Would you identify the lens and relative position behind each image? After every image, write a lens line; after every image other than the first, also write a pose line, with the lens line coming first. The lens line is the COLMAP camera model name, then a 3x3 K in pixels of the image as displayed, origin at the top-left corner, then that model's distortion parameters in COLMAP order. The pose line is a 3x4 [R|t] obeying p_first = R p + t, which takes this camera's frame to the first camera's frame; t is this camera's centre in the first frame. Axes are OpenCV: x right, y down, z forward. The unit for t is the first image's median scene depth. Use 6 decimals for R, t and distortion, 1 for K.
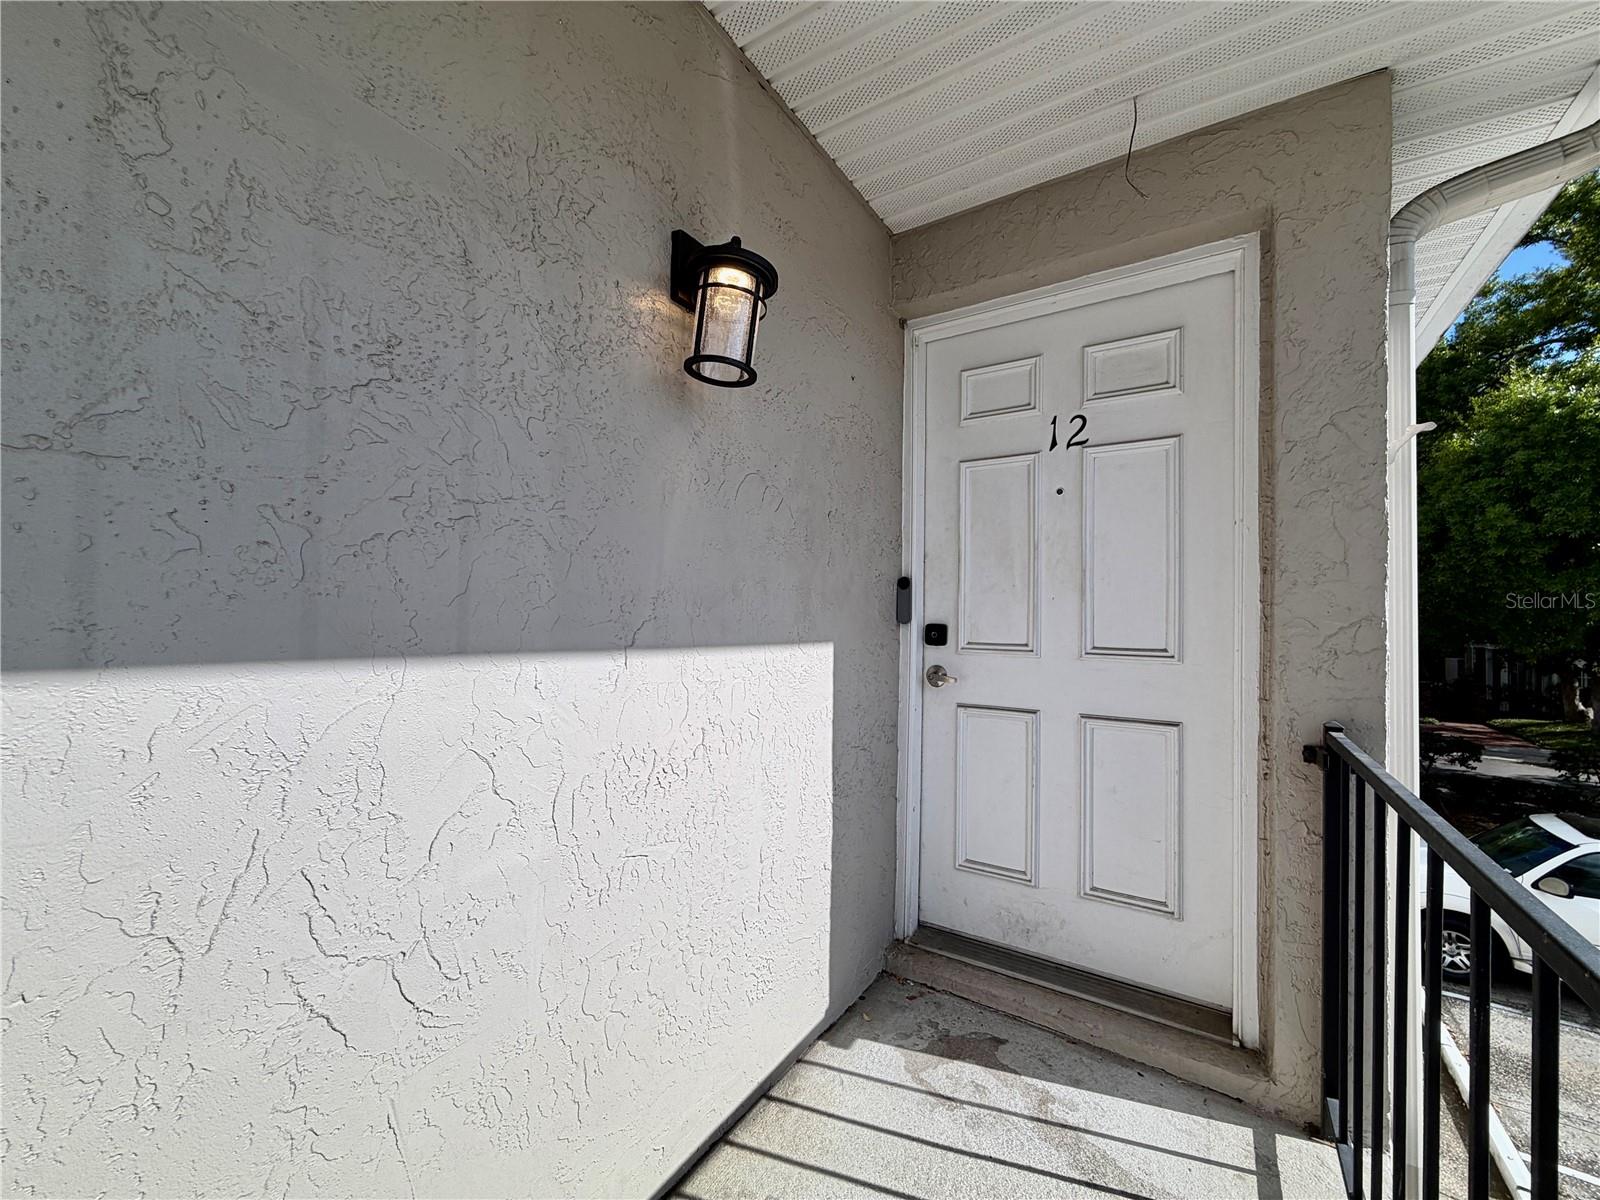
lens RADIAL K [[638.5, 0, 797.3], [0, 638.5, 601.6], [0, 0, 1]] dist [0.000602, -0.000411]
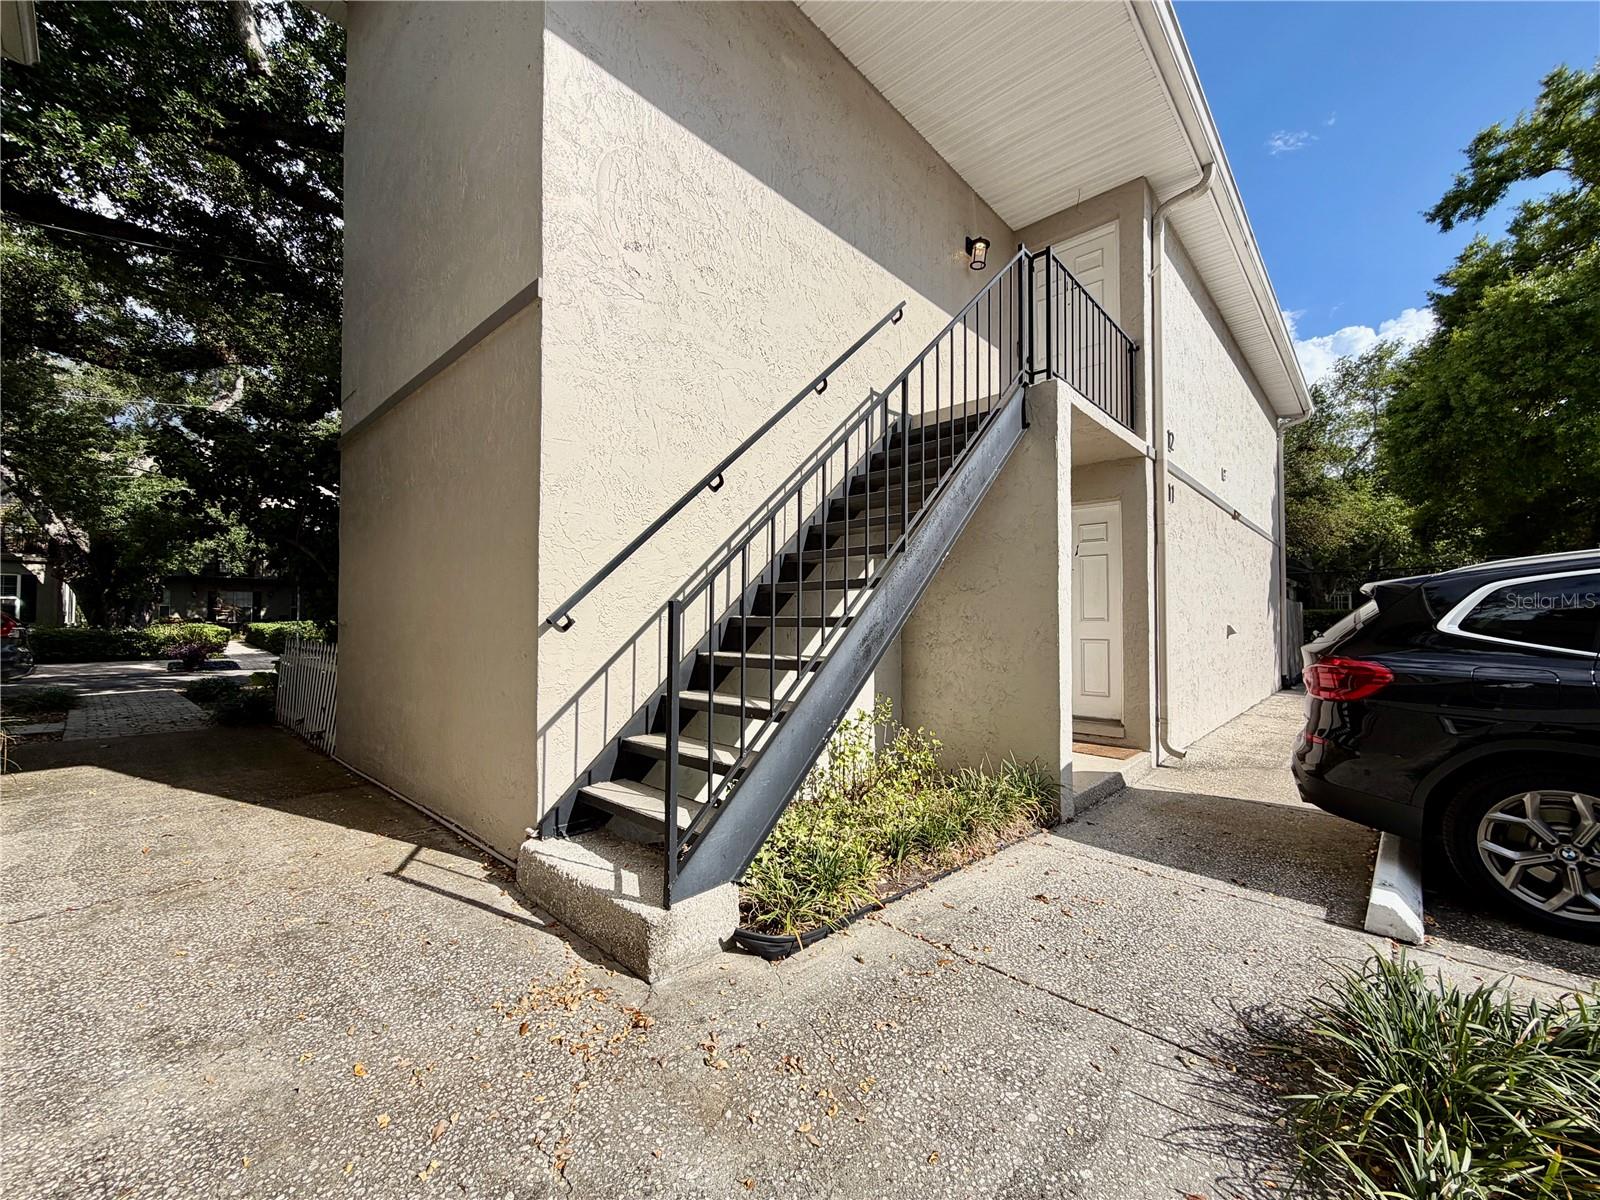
lens RADIAL K [[638.5, 0, 797.3], [0, 638.5, 601.6], [0, 0, 1]] dist [0.000602, -0.000411]
pose [[0.985450, -0.018042, -0.169005, -0.485037], [0.016624, 0.999814, -0.009800, 1.518859], [0.169150, 0.006848, 0.985566, -2.728772]]
